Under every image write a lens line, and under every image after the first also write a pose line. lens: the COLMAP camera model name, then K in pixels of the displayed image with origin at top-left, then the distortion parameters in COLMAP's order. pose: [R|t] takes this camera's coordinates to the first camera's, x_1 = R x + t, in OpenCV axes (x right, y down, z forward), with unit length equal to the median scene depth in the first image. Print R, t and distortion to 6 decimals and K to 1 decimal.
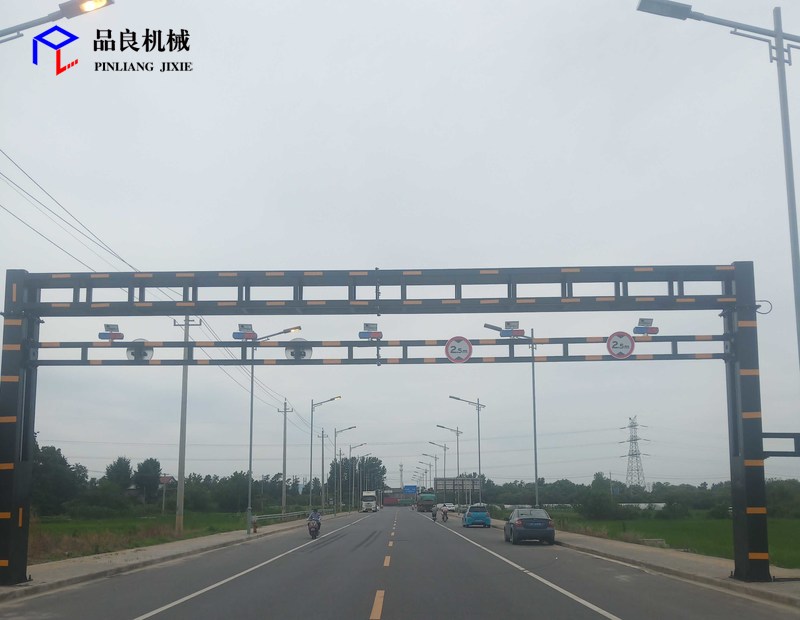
lens RADIAL K [[897.9, 0, 402.0], [0, 897.9, 377.7], [0, 0, 1]] dist [0.083442, -0.199668]
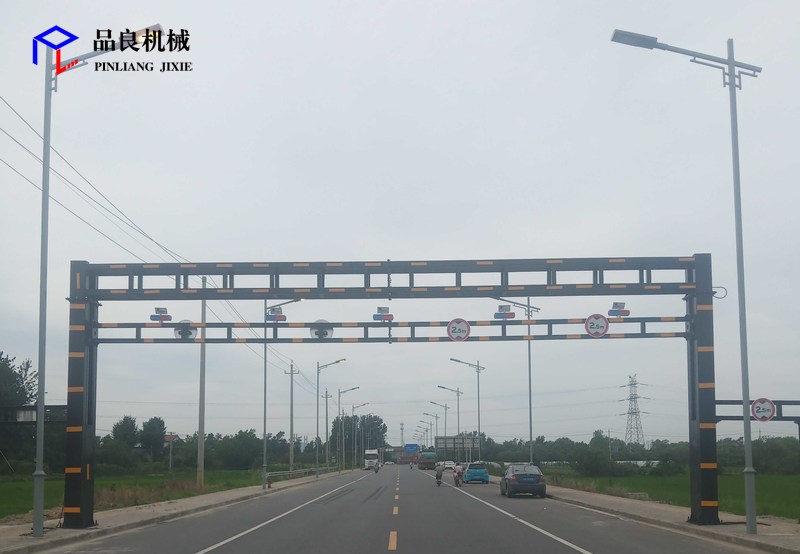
lens RADIAL K [[921.6, 0, 398.7], [0, 921.6, 380.6], [0, 0, 1]] dist [0.127227, -0.467785]
pose [[0.999995, -0.001298, -0.002724, -0.011548], [0.001436, 0.998678, 0.051373, -0.026554], [0.002653, -0.051377, 0.998676, -0.201898]]
